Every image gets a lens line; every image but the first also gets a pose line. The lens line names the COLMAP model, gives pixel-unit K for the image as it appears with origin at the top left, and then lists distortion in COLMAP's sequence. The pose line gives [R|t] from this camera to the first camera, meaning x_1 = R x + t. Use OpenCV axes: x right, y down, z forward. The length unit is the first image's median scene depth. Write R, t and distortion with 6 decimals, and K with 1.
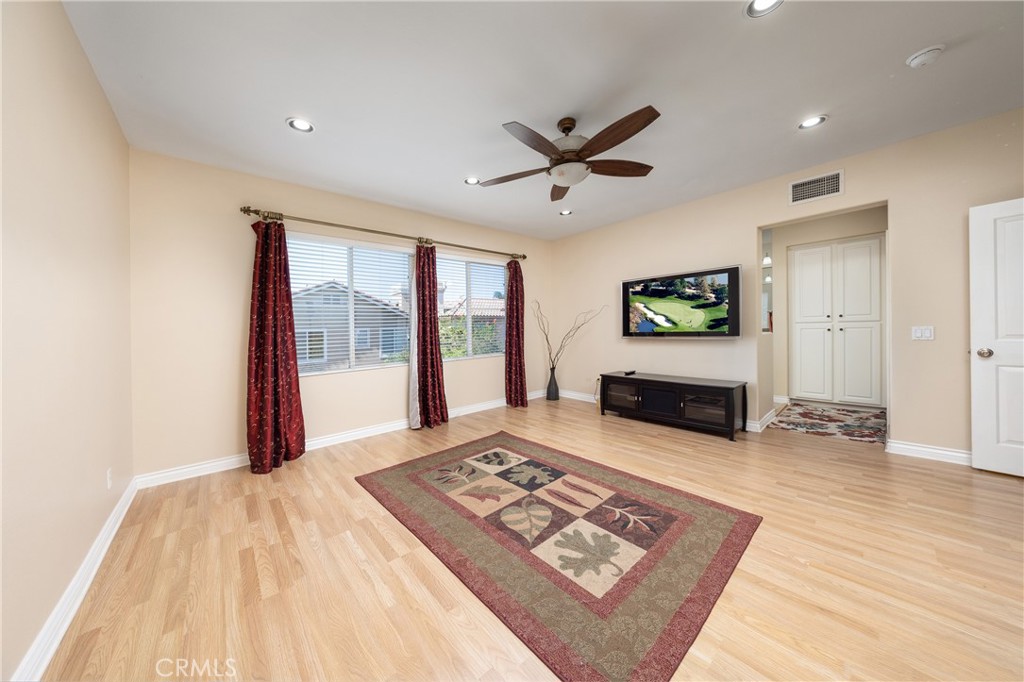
lens RADIAL K [[323.0, 0, 512.0], [0, 323.0, 341.0], [0, 0, 1]] dist [0.004197, 0.000080]
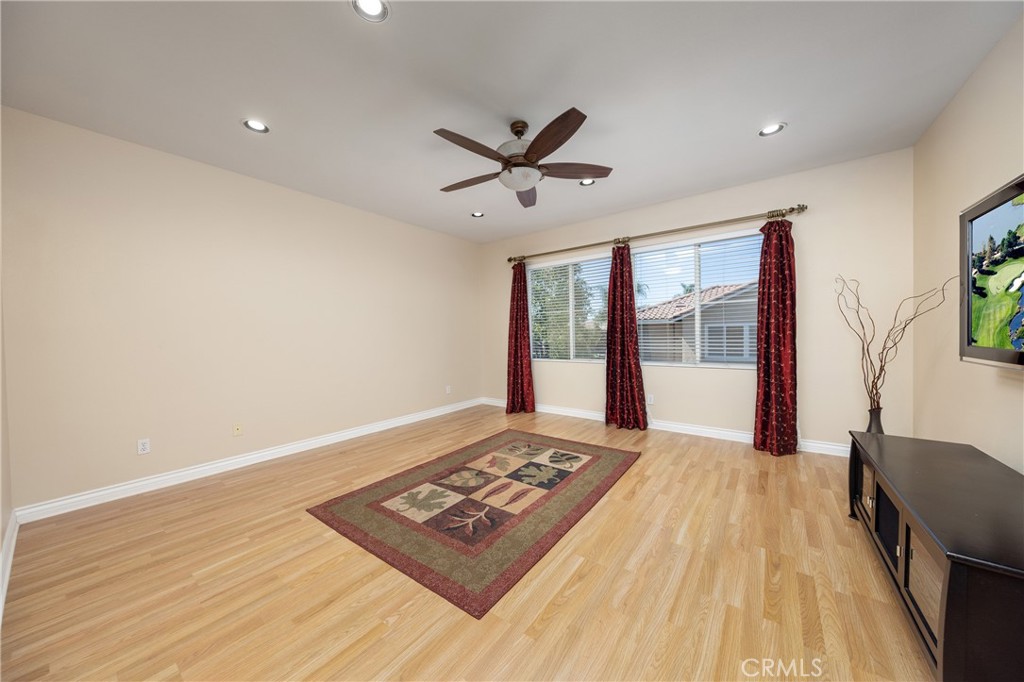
lens RADIAL K [[354.7, 0, 512.0], [0, 354.7, 341.0], [0, 0, 1]] dist [0.000958, -0.000054]
pose [[0.202843, 0.044723, -0.978189, 1.193114], [-0.029789, 0.998776, 0.039487, -0.054593], [0.978758, 0.021130, 0.203927, 0.724675]]
